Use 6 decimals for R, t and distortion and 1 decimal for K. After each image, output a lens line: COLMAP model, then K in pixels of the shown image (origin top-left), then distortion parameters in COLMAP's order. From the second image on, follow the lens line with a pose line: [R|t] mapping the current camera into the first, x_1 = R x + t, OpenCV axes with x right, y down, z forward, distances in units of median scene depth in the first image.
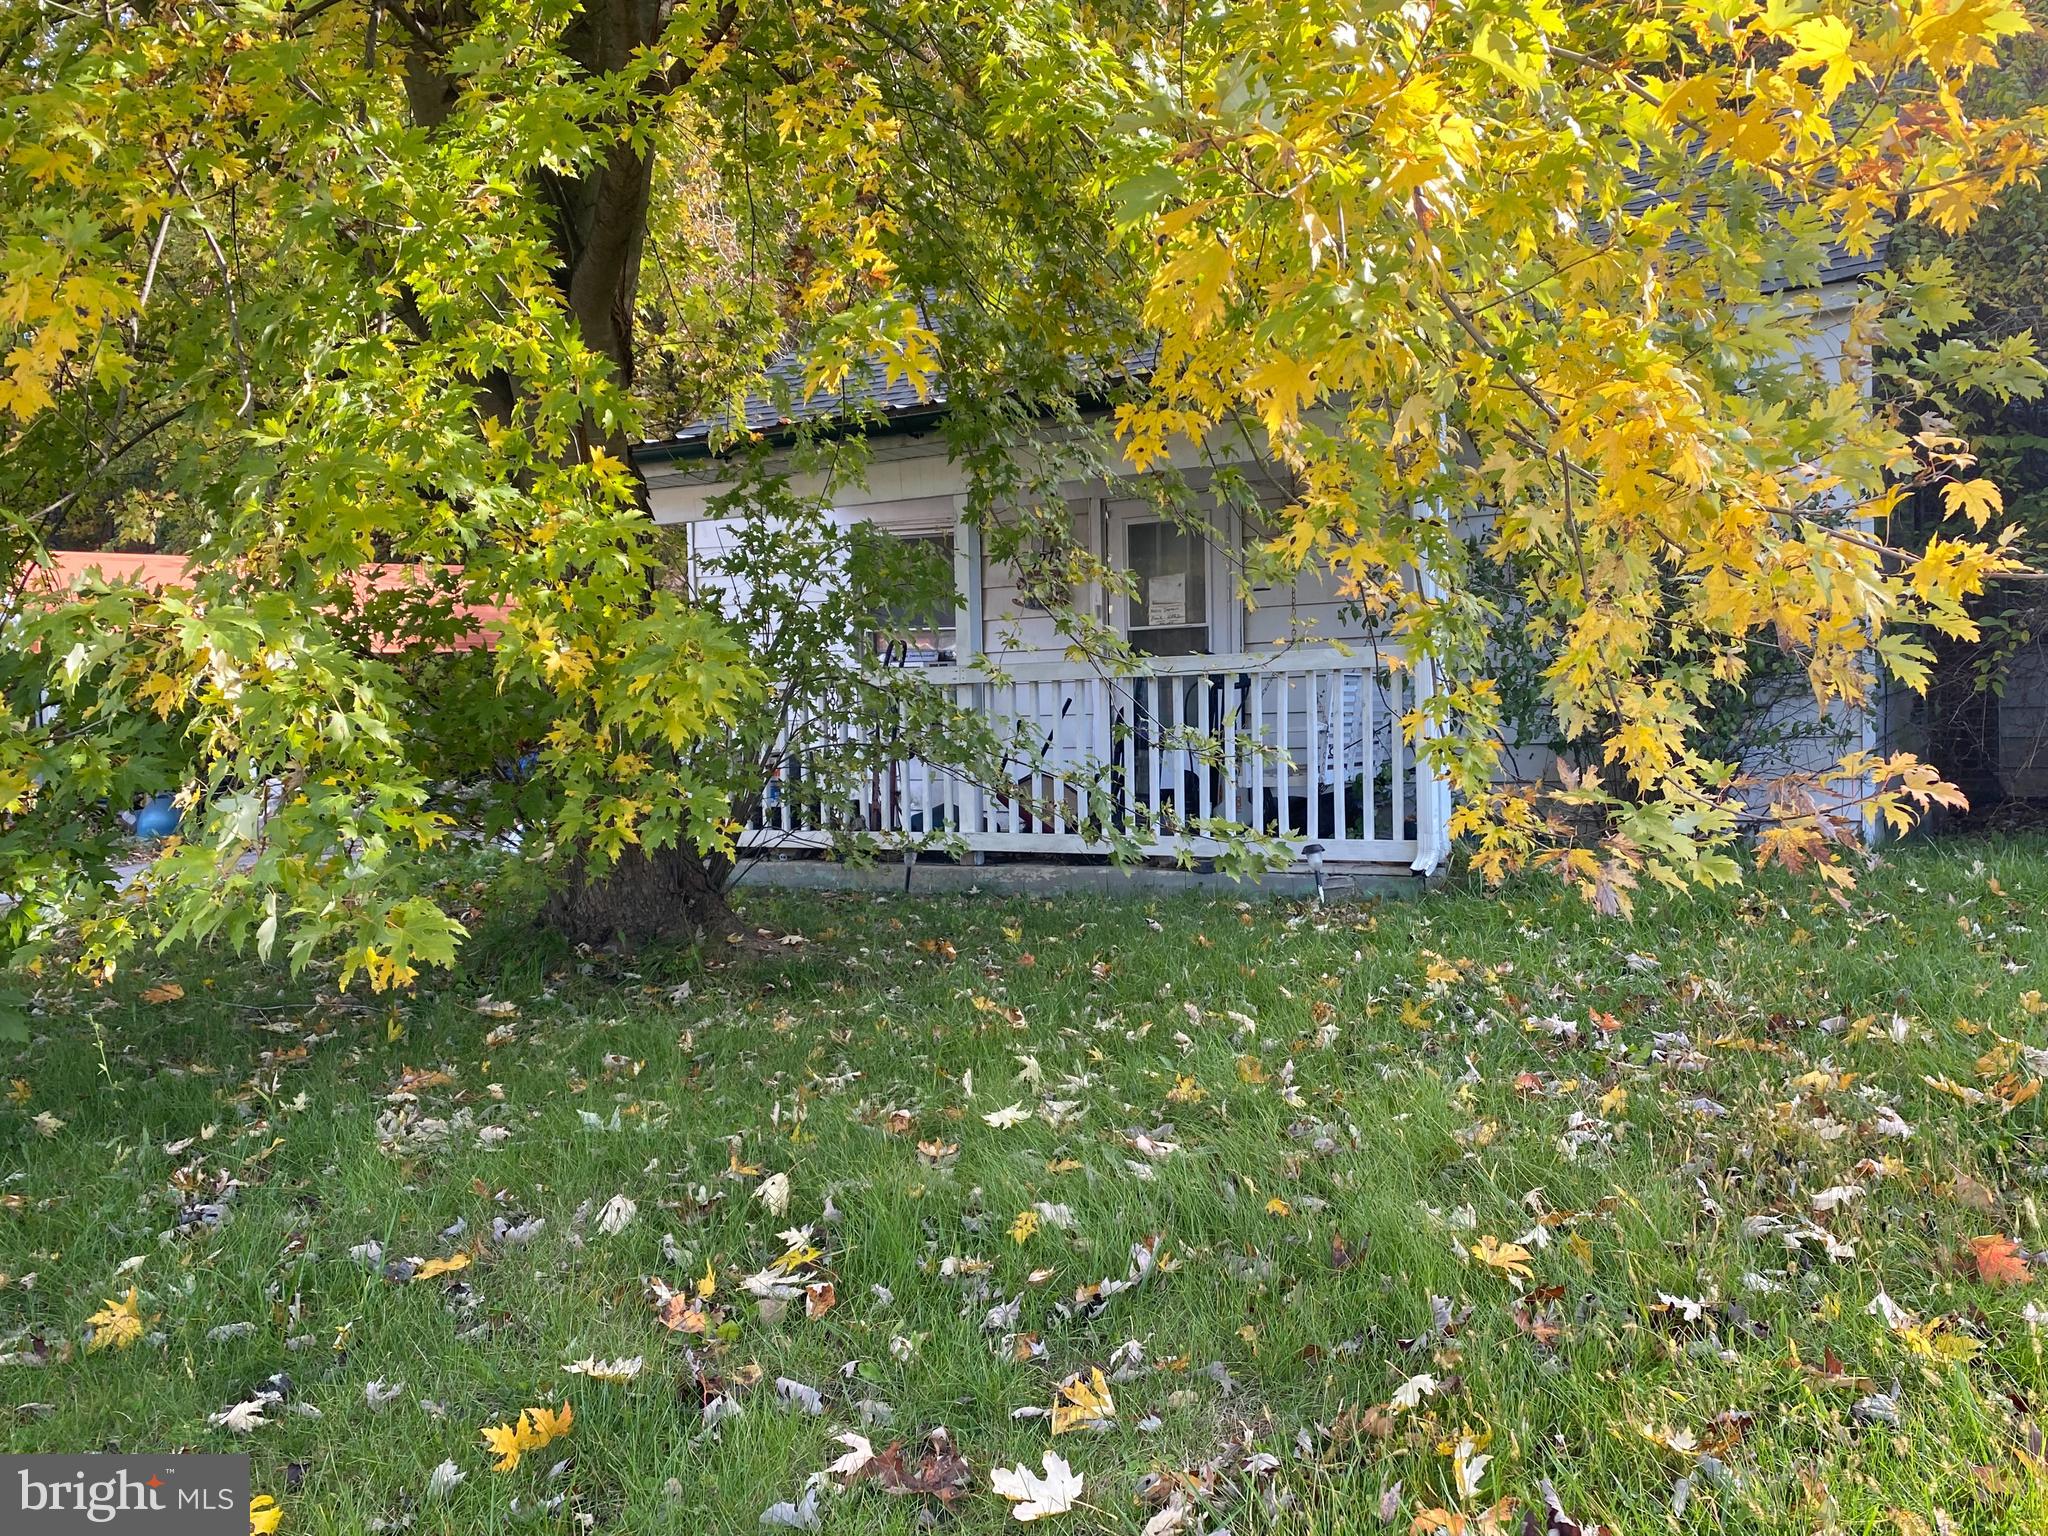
lens RADIAL K [[1683.0, 0, 1018.9], [0, 1683.0, 771.2], [0, 0, 1]] dist [0.011518, 0.004518]
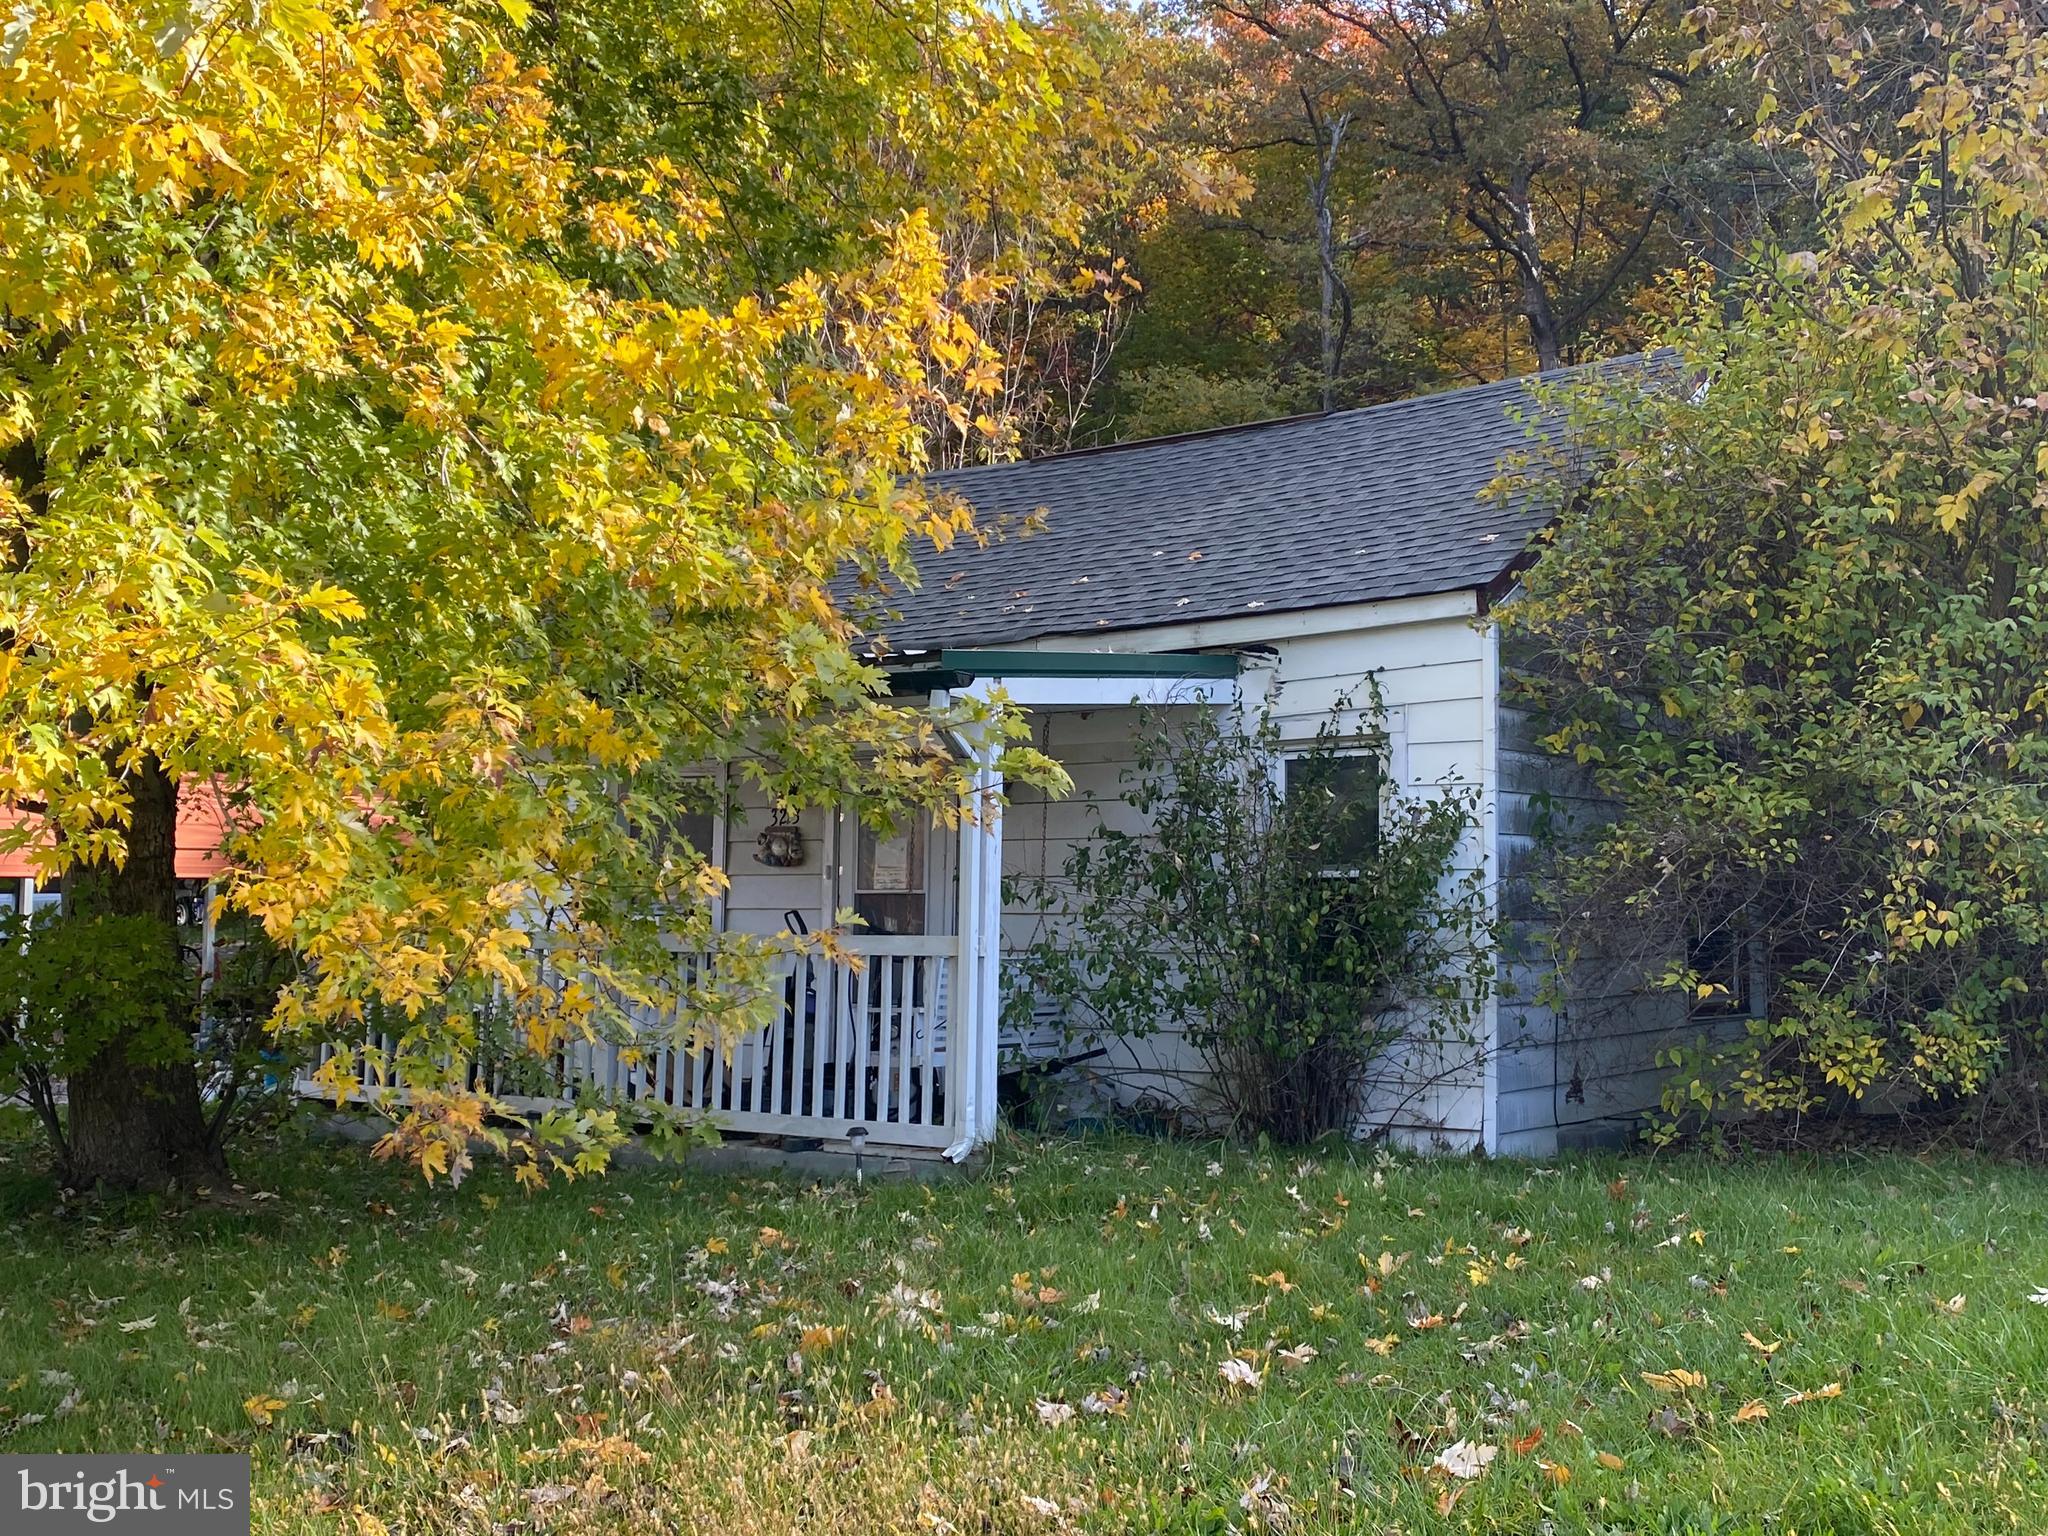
lens RADIAL K [[2161.2, 0, 1035.6], [0, 2161.2, 764.3], [0, 0, 1]] dist [0.005888, 0.000000]
pose [[0.996559, 0.034978, -0.075141, 0.441293], [-0.043601, 0.992248, -0.116375, -0.031112], [0.070488, 0.119251, 0.990359, -0.374483]]
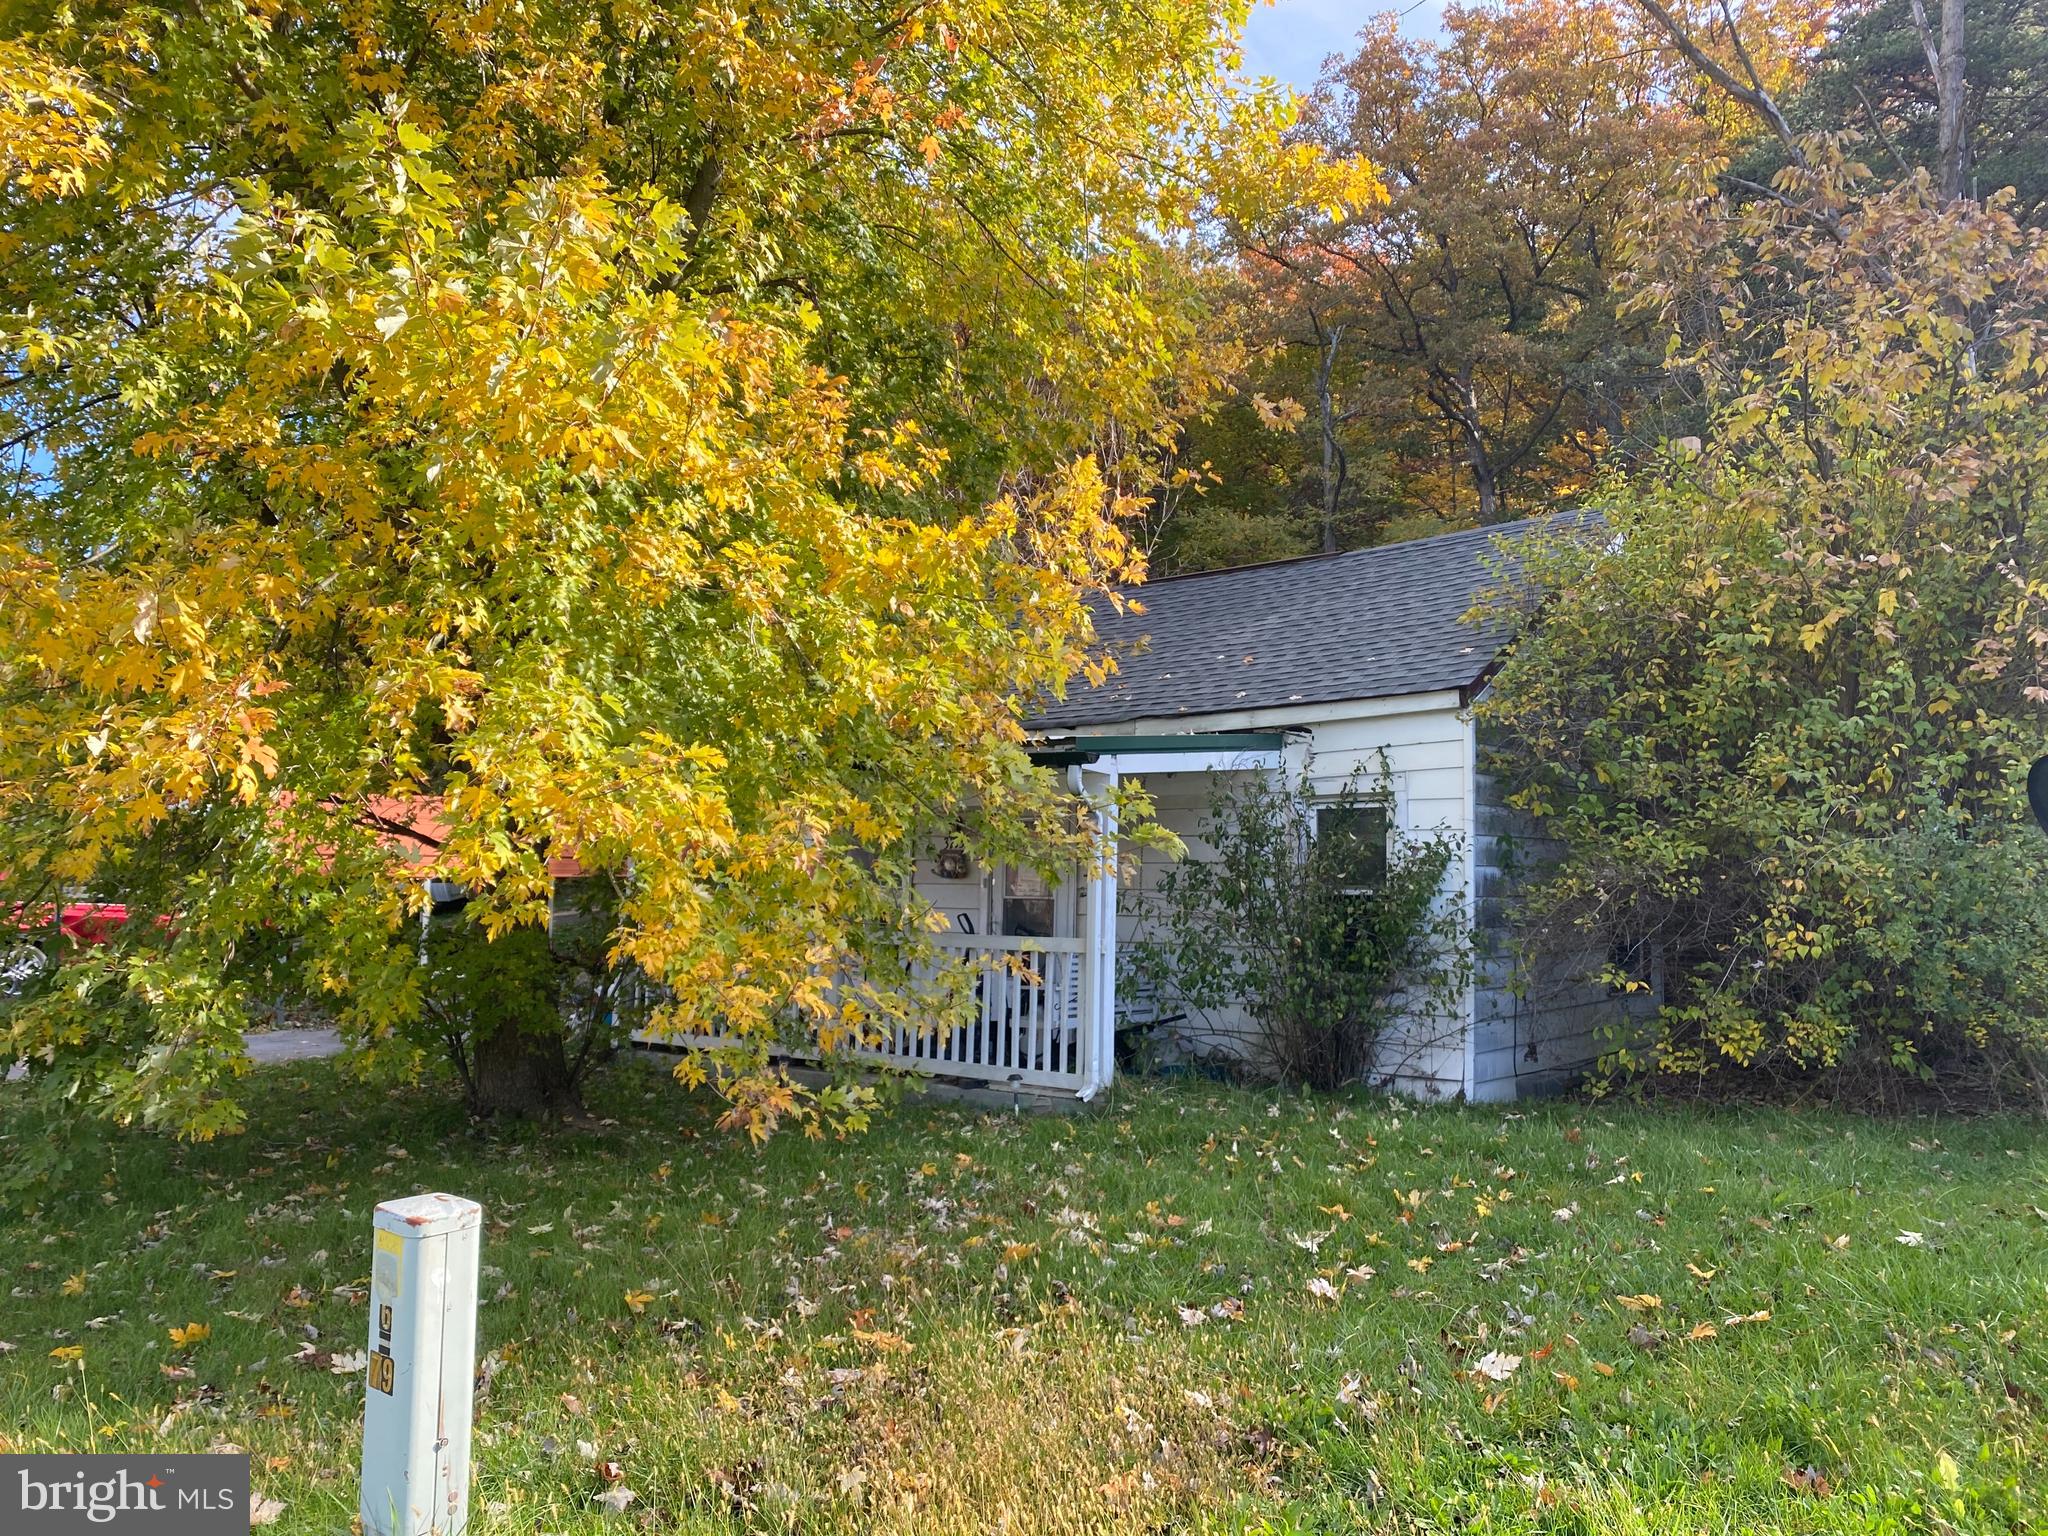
lens RADIAL K [[1541.0, 0, 1013.7], [0, 1541.0, 761.9], [0, 0, 1]] dist [0.002996, 0.001247]
pose [[0.990696, 0.036515, -0.131107, 0.395491], [-0.052550, 0.991260, -0.121006, -0.074175], [0.125542, 0.126770, 0.983956, -0.392736]]
